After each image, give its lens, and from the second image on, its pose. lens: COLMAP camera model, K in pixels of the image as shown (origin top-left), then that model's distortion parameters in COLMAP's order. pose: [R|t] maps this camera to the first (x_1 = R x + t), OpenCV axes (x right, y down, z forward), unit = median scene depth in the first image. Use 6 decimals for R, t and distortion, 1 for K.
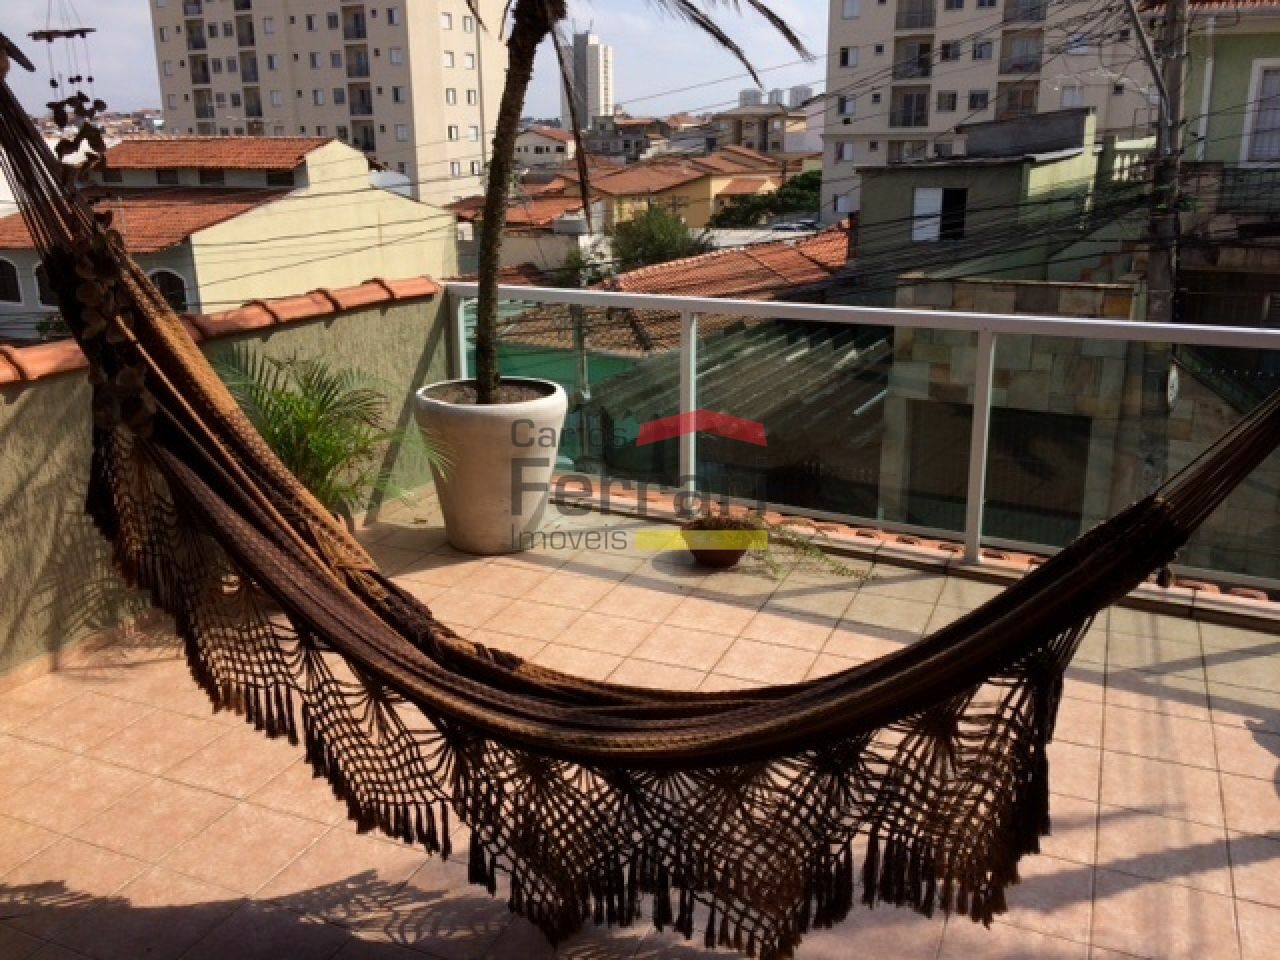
lens RADIAL K [[1094.4, 0, 637.7], [0, 1094.4, 471.6], [0, 0, 1]] dist [0.077635, -0.113549]
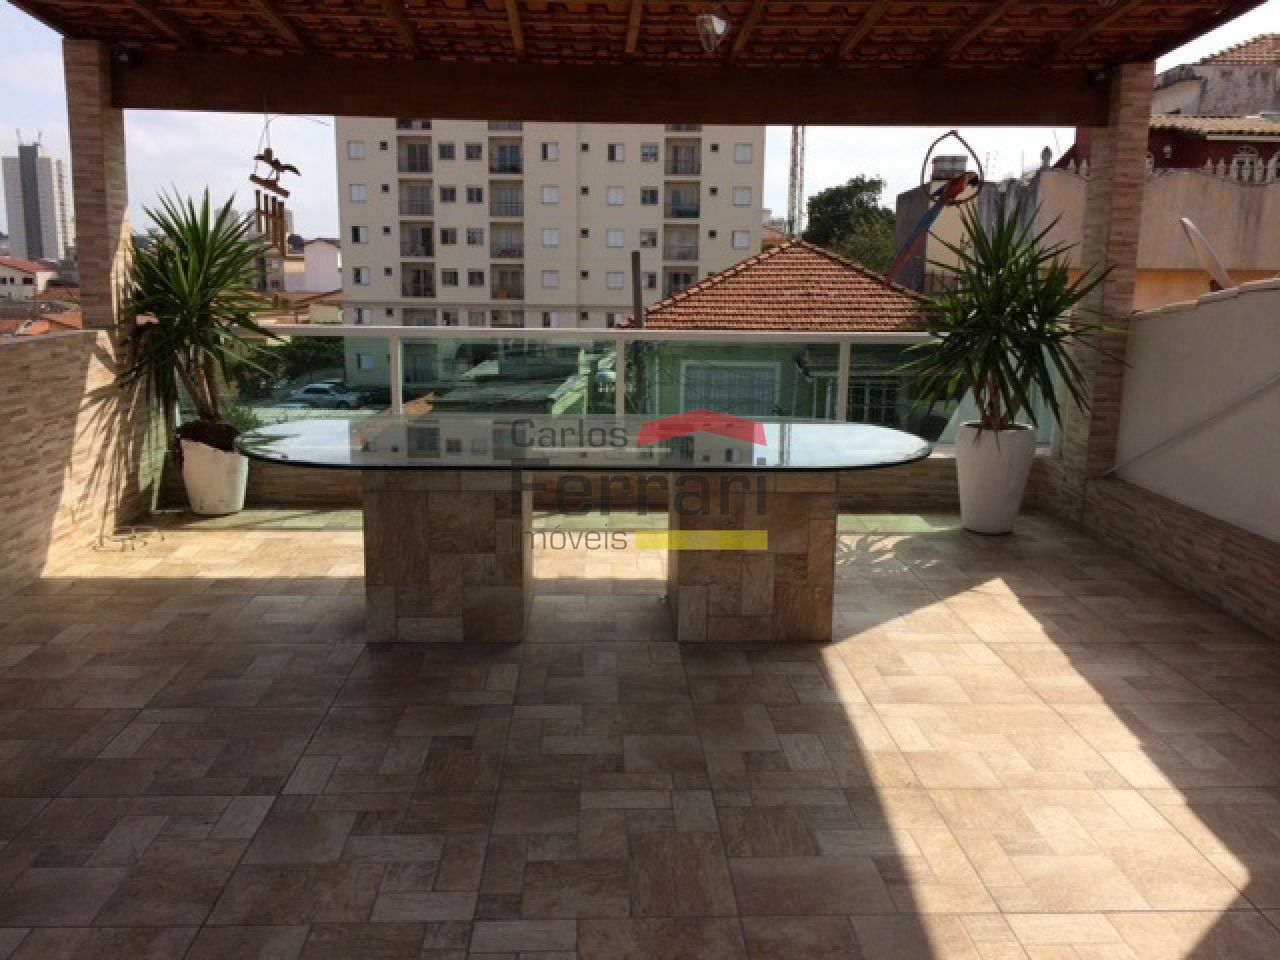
lens RADIAL K [[1094.4, 0, 637.7], [0, 1094.4, 471.6], [0, 0, 1]] dist [0.077635, -0.113549]
pose [[0.901331, -0.062452, 0.428605, -0.050351], [0.105457, 0.991414, -0.077313, -0.020842], [-0.420096, 0.114884, 0.900178, -0.100617]]
